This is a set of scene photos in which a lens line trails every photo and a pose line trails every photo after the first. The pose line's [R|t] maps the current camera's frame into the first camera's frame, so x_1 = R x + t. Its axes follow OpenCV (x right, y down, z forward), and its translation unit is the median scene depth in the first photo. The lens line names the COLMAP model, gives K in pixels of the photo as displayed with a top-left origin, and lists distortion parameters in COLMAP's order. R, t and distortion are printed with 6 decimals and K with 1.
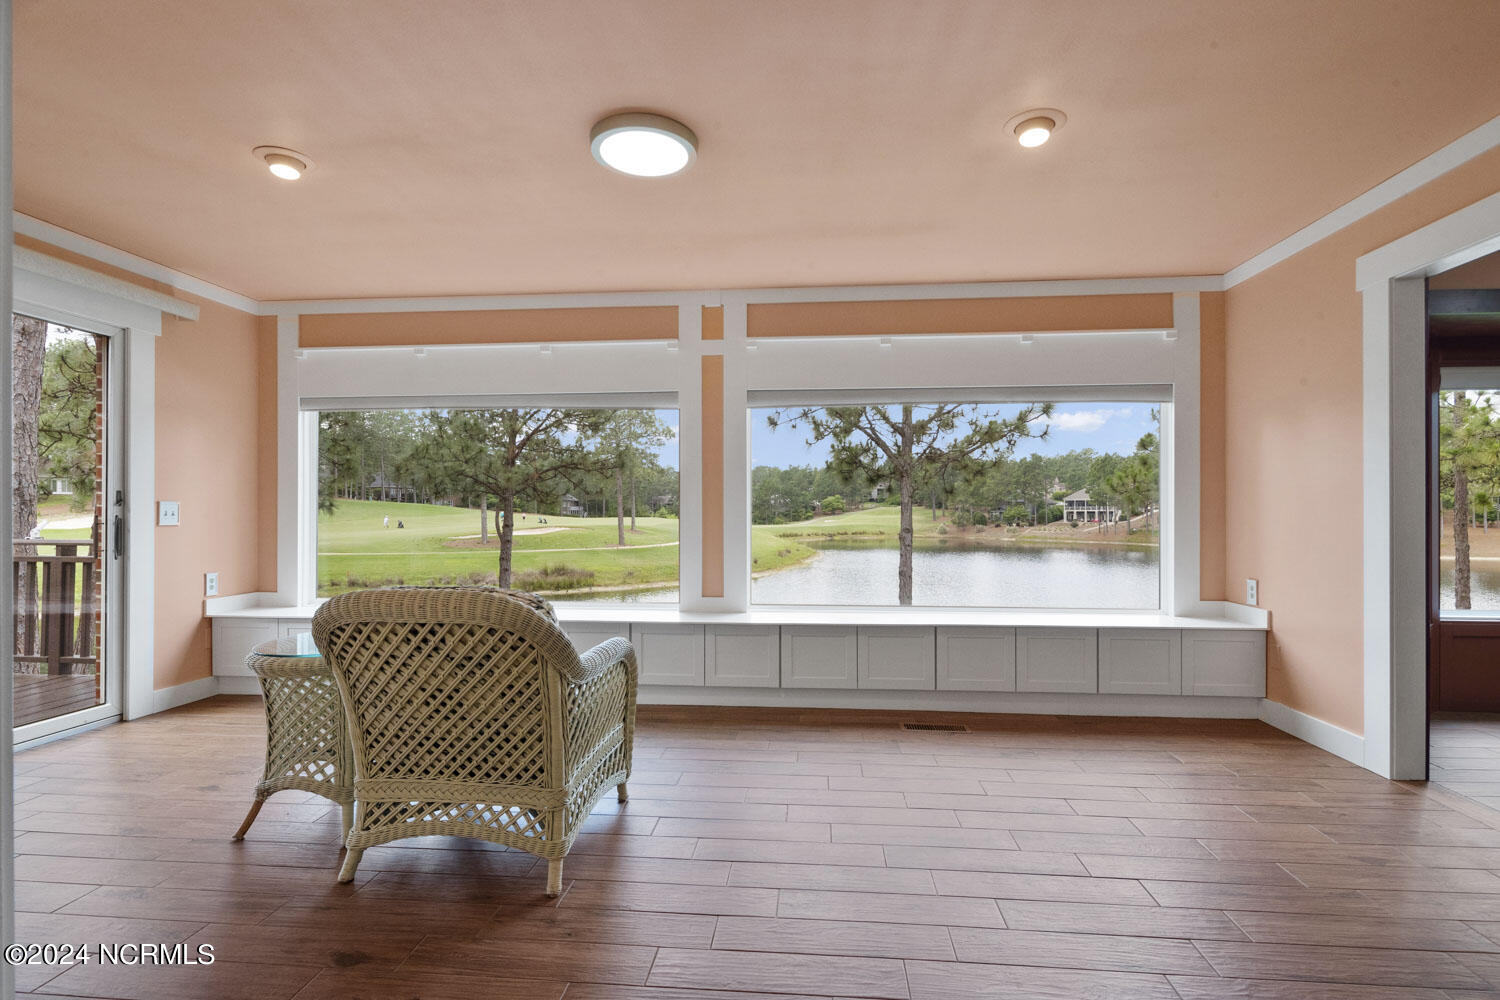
lens RADIAL K [[731.0, 0, 753.3], [0, 731.0, 505.7], [0, 0, 1]] dist [0.001928, 0.000004]
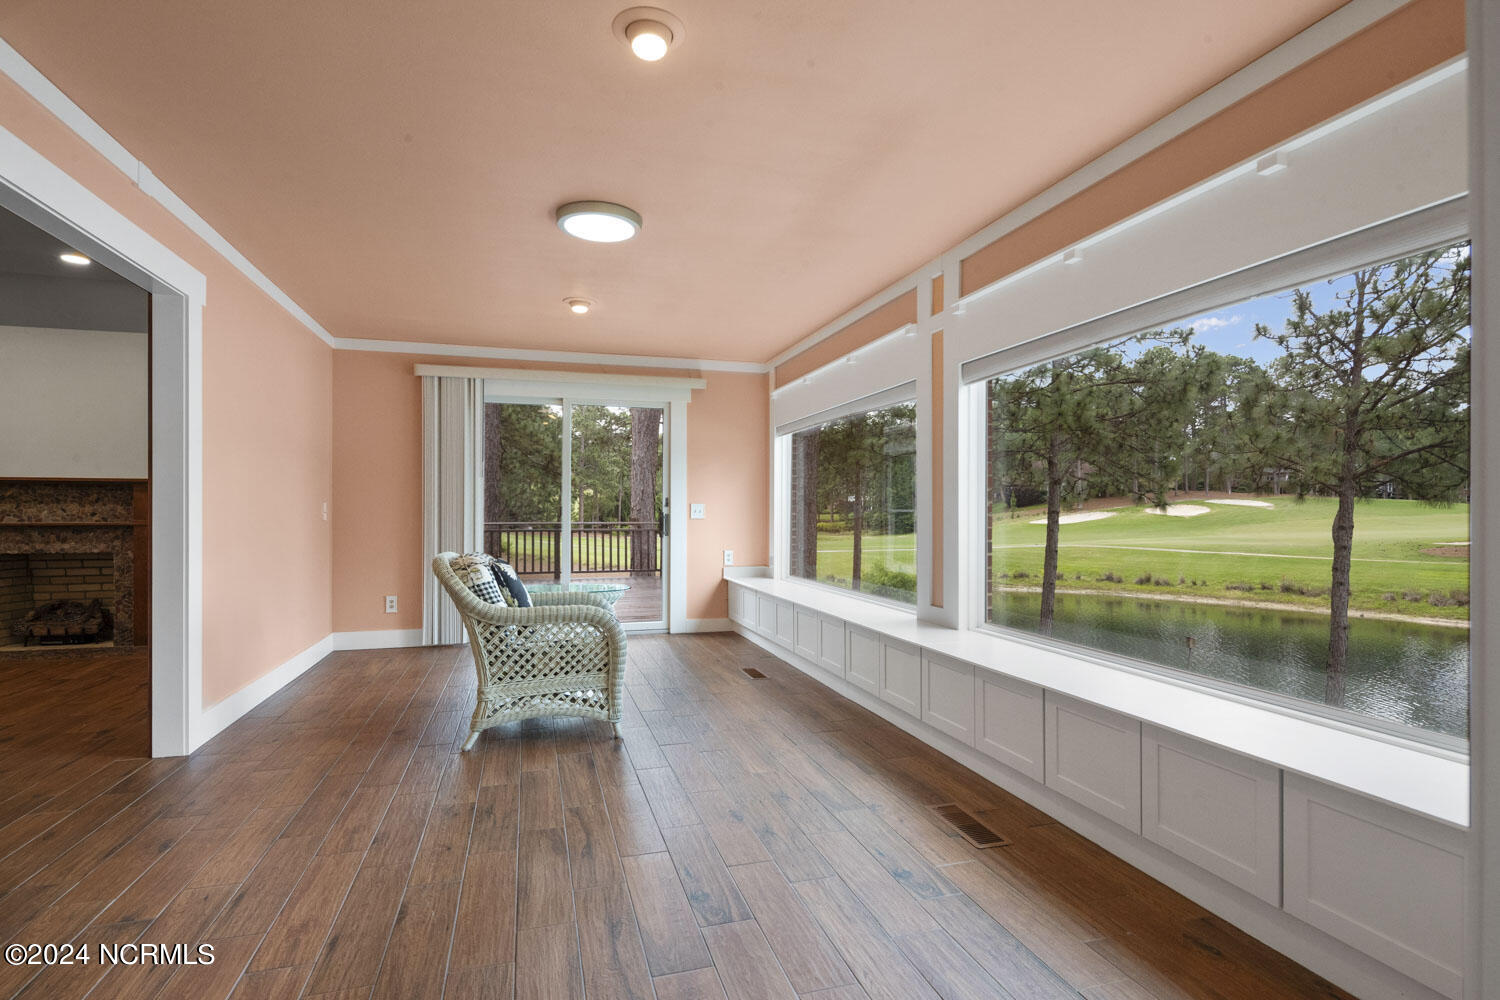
lens RADIAL K [[731.0, 0, 747.3], [0, 731.0, 510.8], [0, 0, 1]] dist [0.001928, 0.000004]
pose [[0.376641, -0.000545, -0.926359, 0.142796], [0.008732, 0.999957, 0.002962, 0.000982], [0.926318, -0.009205, 0.376630, 0.097331]]
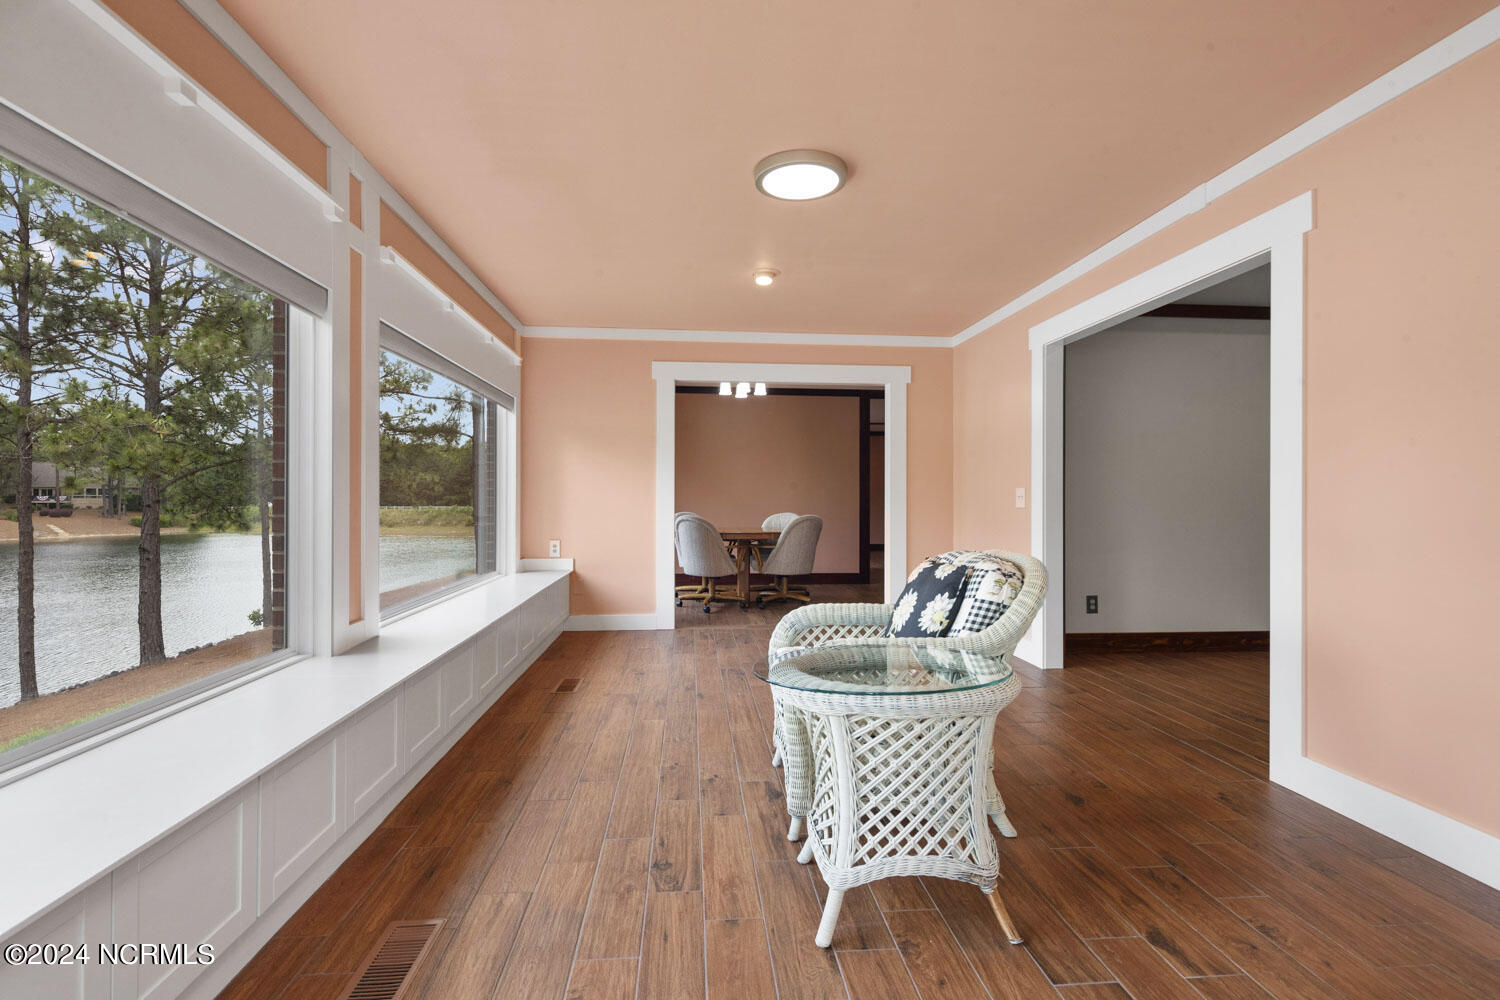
lens RADIAL K [[731.0, 0, 755.9], [0, 731.0, 495.9], [0, 0, 1]] dist [0.001928, 0.000004]
pose [[-0.187599, 0.003668, 0.982239, -0.161126], [-0.012938, 0.999897, -0.006205, 0.002551], [-0.982161, -0.013872, -0.187532, 0.163996]]
